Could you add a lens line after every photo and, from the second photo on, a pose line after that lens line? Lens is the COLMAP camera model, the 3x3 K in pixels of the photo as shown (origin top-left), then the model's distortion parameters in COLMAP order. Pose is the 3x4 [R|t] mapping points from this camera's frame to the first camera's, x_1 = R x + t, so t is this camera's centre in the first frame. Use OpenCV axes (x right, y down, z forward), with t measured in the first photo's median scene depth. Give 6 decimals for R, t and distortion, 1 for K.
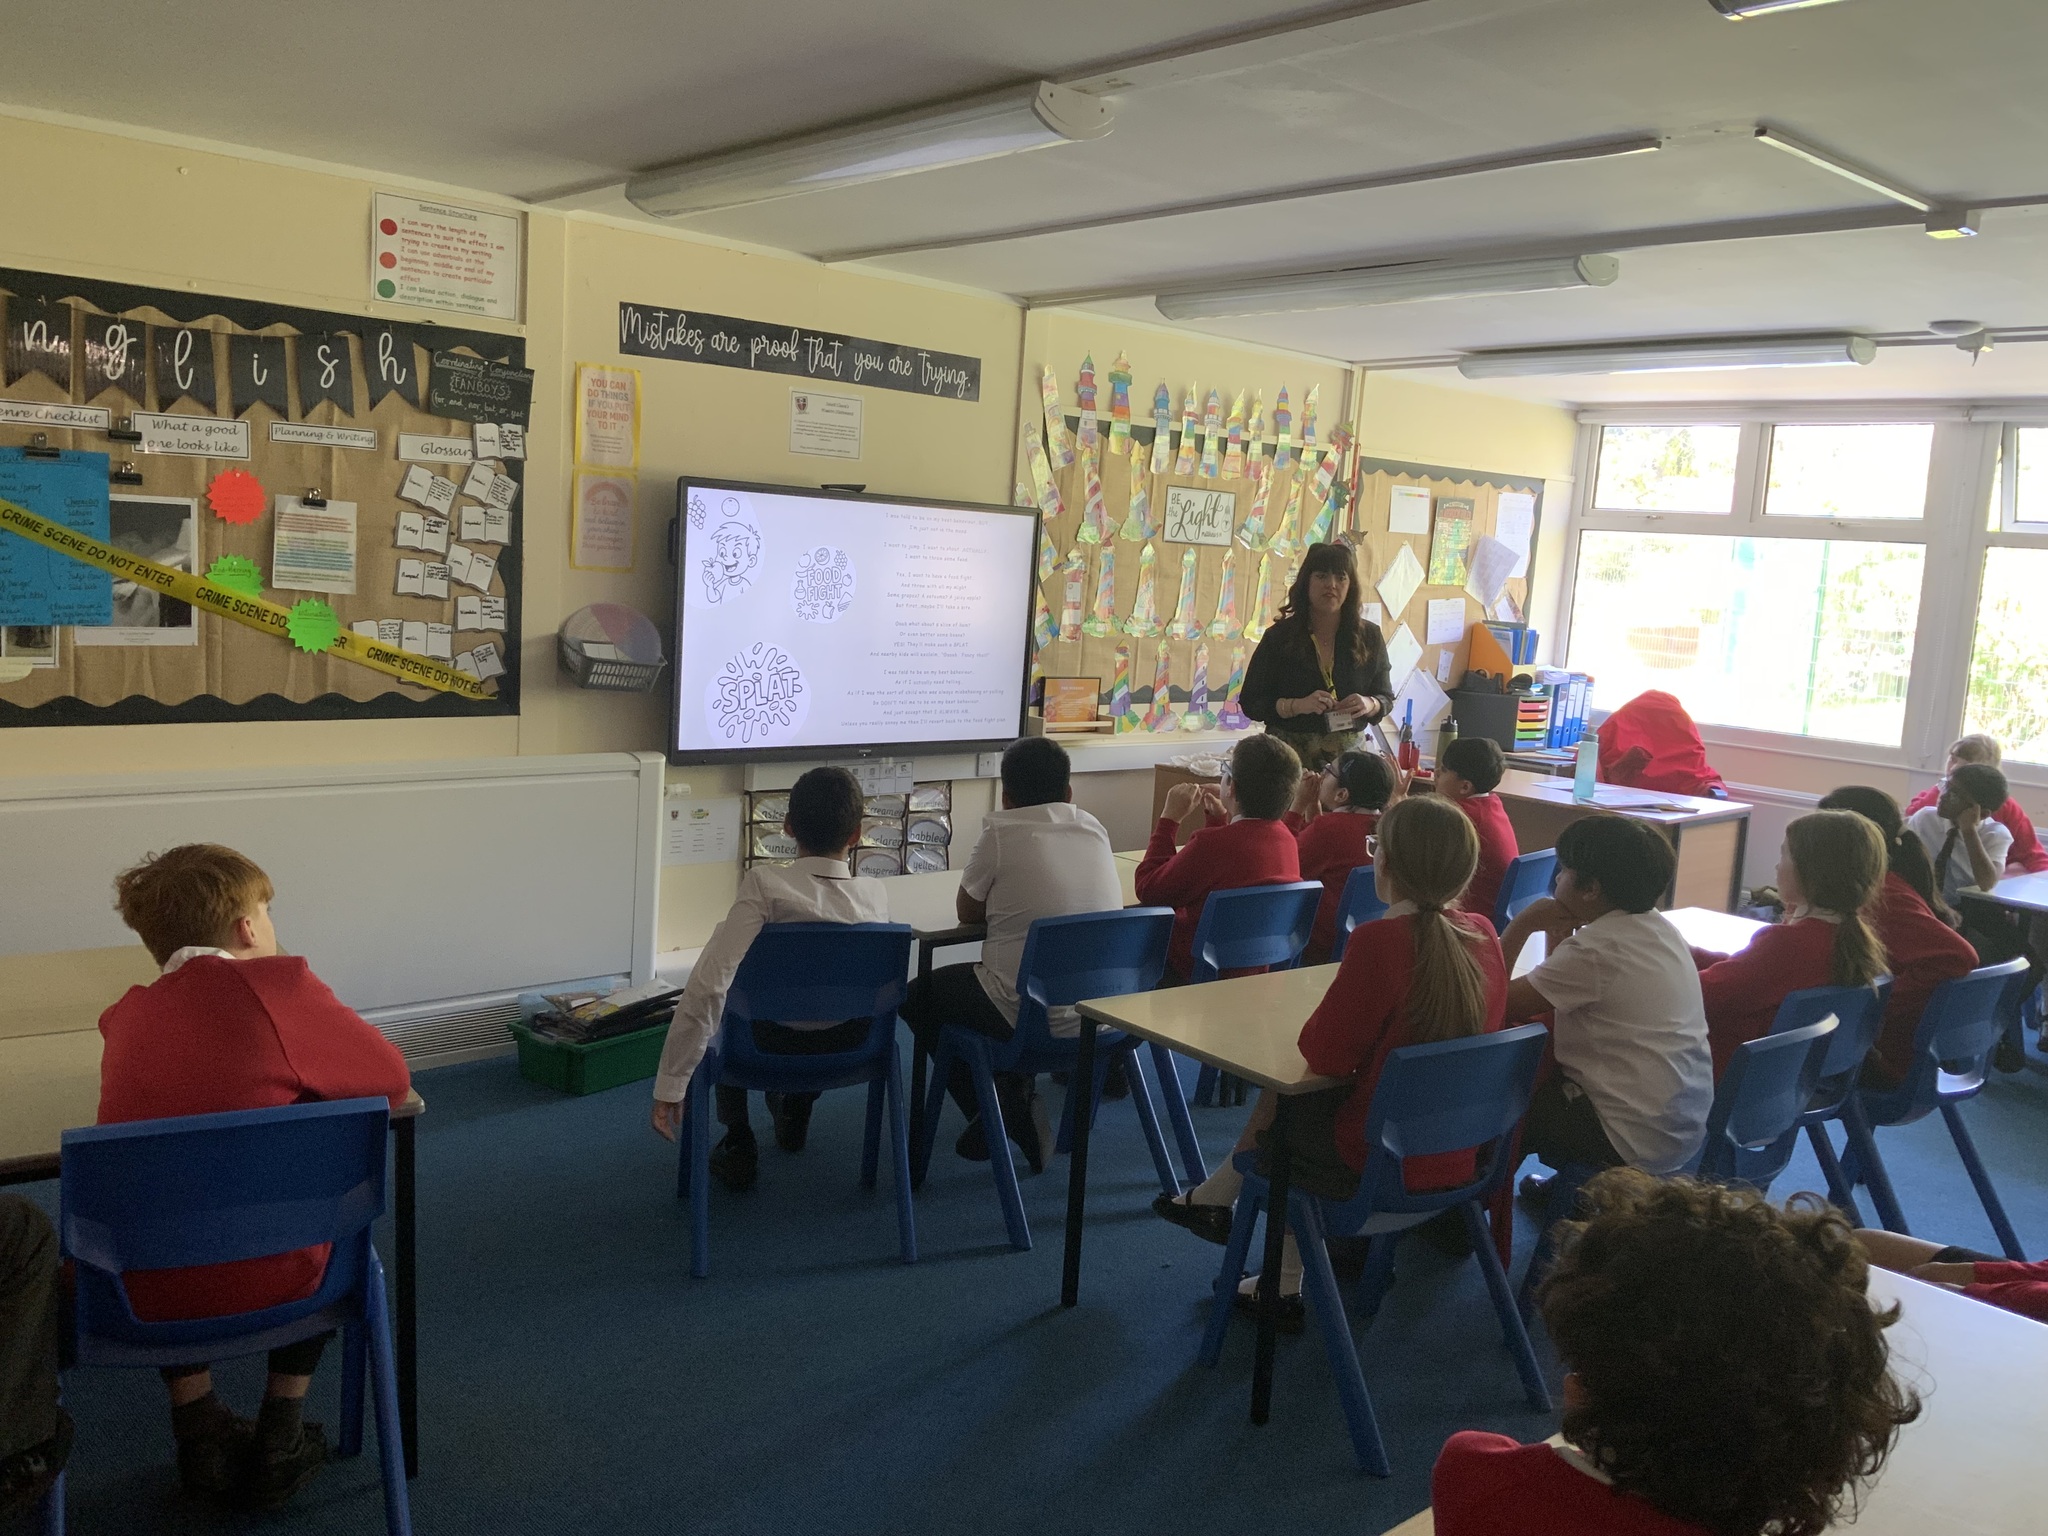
lens RADIAL K [[1742.3, 0, 1024.0], [0, 1742.3, 768.0], [0, 0, 1]] dist [-0.002676, -0.004088]
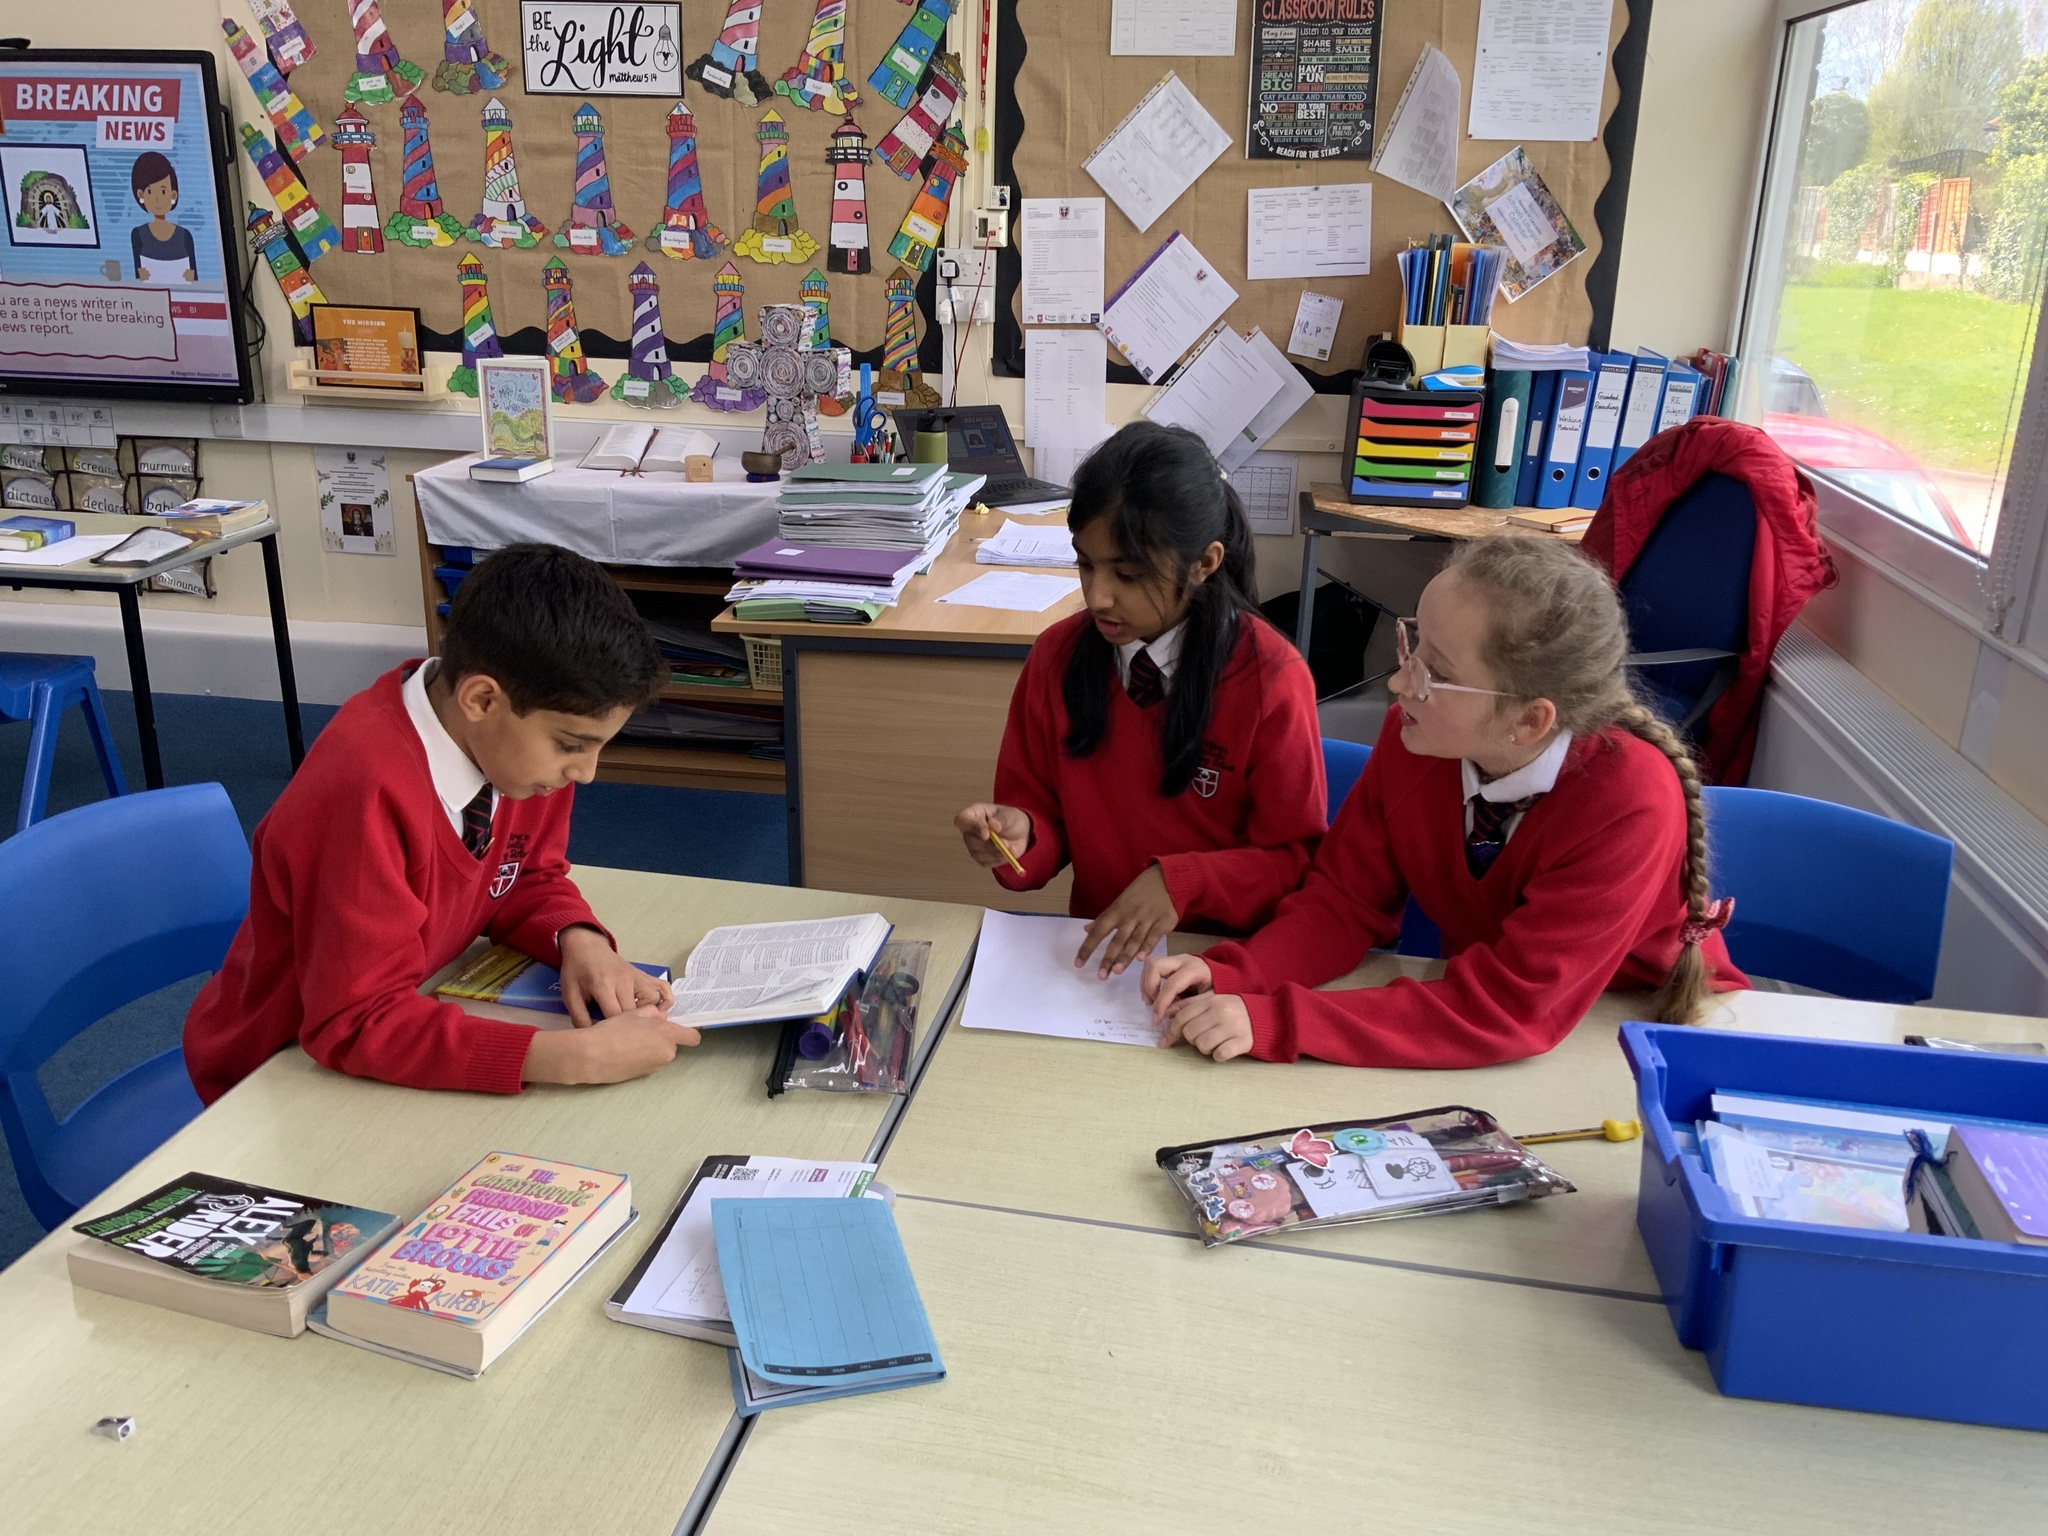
lens RADIAL K [[1742.3, 0, 1024.0], [0, 1742.3, 768.0], [0, 0, 1]] dist [-0.002676, -0.004088]
pose [[0.637467, 0.199570, -0.744183, 0.692378], [-0.084020, 0.978117, 0.190334, -0.024462], [0.765883, -0.058805, 0.640285, 0.691720]]
